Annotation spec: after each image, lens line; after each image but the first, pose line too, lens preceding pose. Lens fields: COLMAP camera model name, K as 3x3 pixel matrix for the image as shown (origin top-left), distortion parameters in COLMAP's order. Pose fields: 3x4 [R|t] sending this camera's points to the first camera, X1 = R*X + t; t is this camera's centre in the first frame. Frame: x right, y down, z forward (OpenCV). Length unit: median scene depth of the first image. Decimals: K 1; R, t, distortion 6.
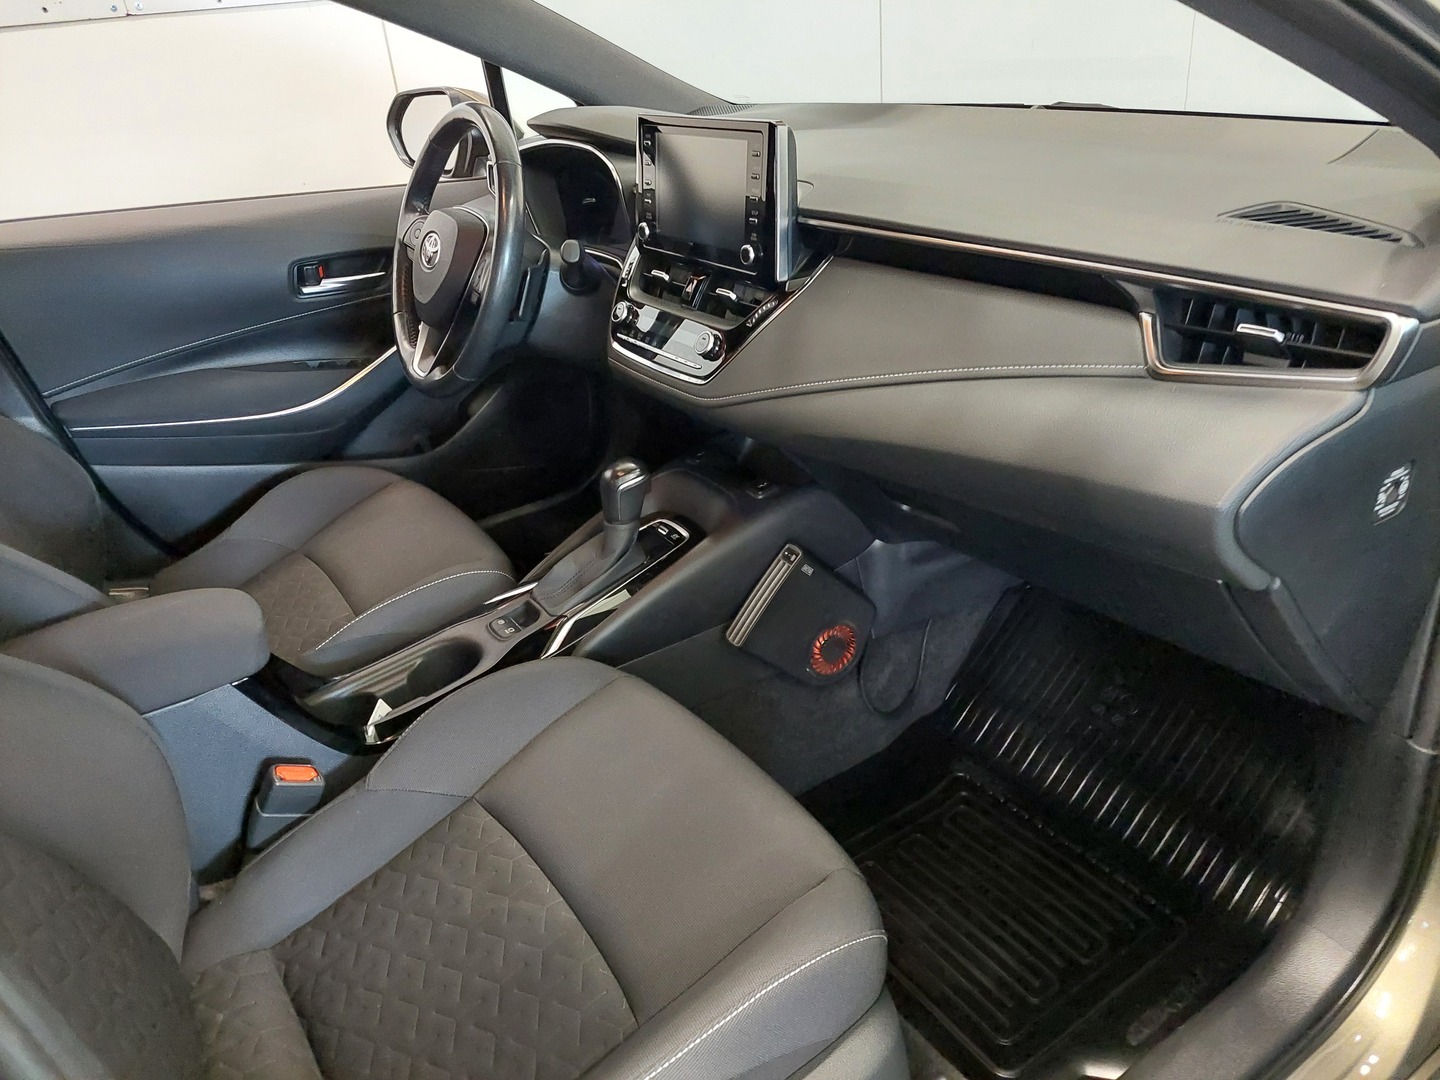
lens RADIAL K [[1043.5, 0, 720.2], [0, 1043.5, 577.5], [0, 0, 1]] dist [0.073780, -0.056611]
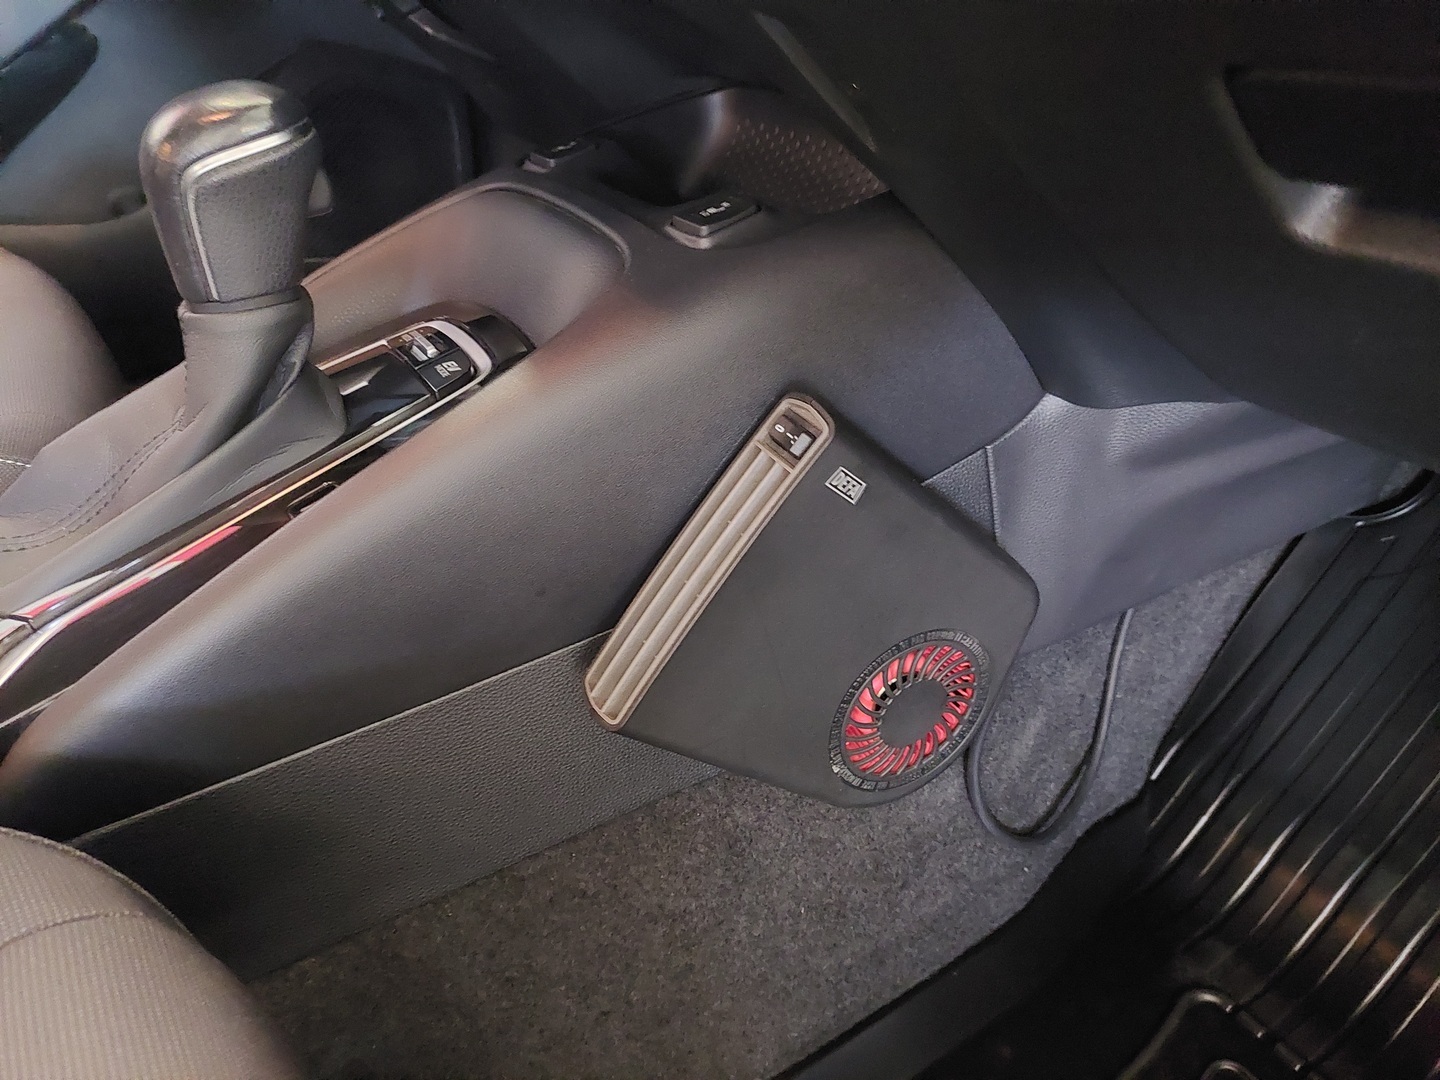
lens RADIAL K [[1043.5, 0, 720.2], [0, 1043.5, 577.5], [0, 0, 1]] dist [0.073780, -0.056611]
pose [[0.998843, 0.033201, -0.034782, 0.057366], [-0.029134, 0.993336, 0.111513, -0.013504], [0.038253, -0.110371, 0.993154, 0.683196]]
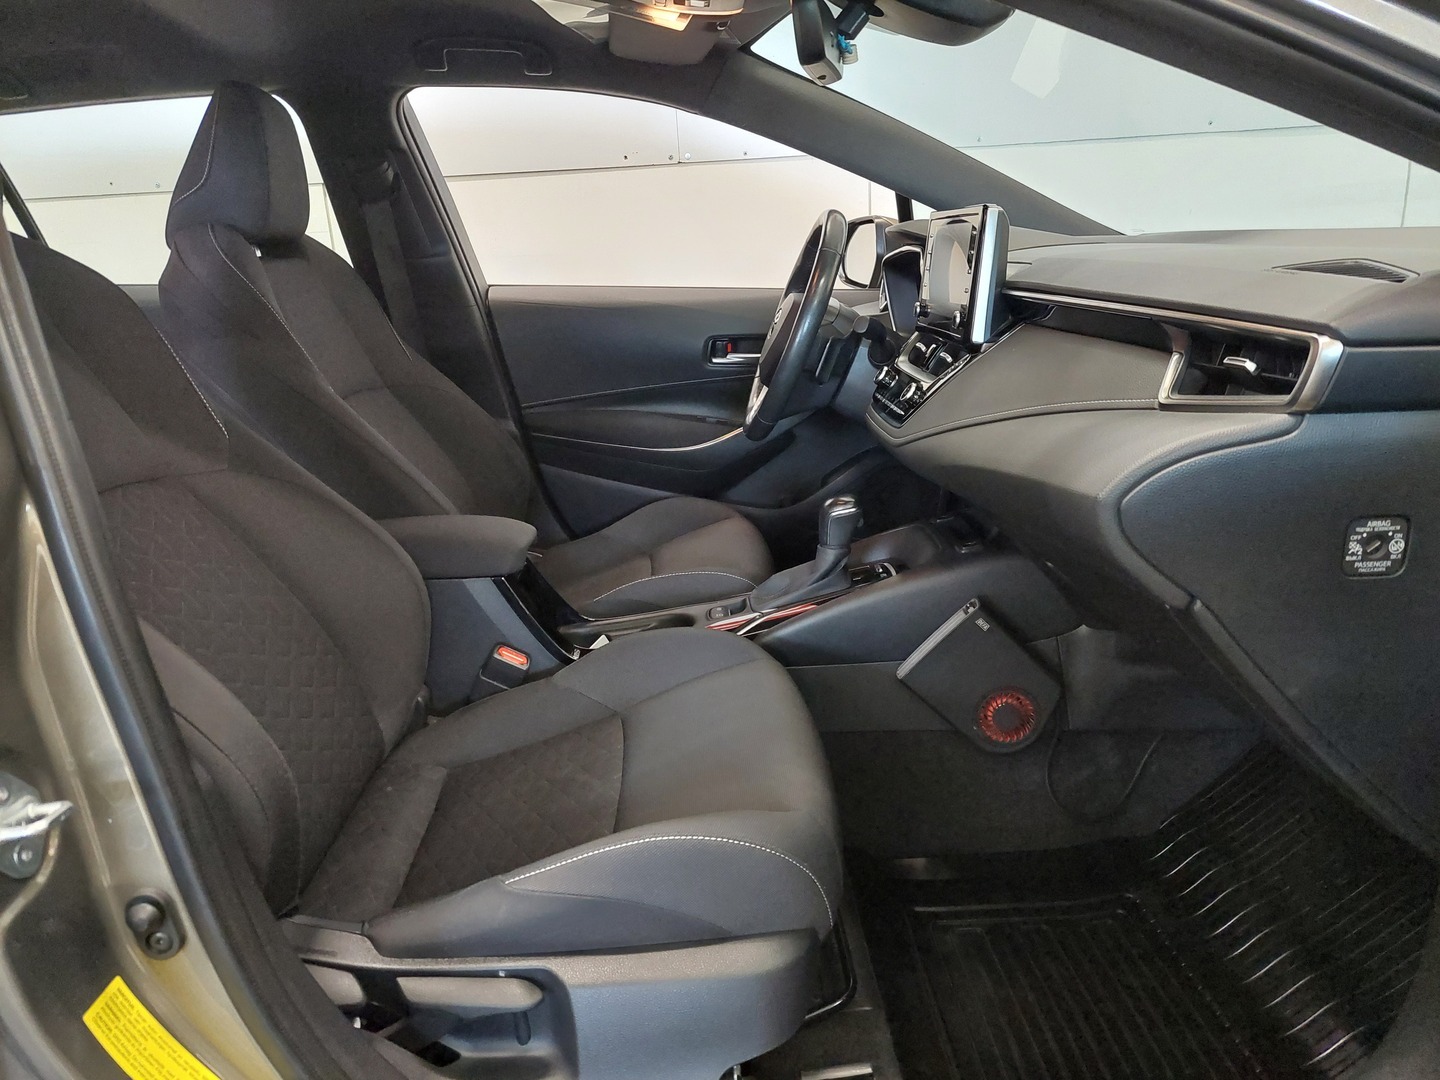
lens RADIAL K [[1046.7, 0, 714.9], [0, 1046.7, 583.5], [0, 0, 1]] dist [0.055598, -0.061115]
pose [[0.842629, 0.196557, -0.501341, 0.372119], [-0.271487, 0.959088, -0.080279, 0.109224], [0.465051, 0.203753, 0.861518, -0.032816]]
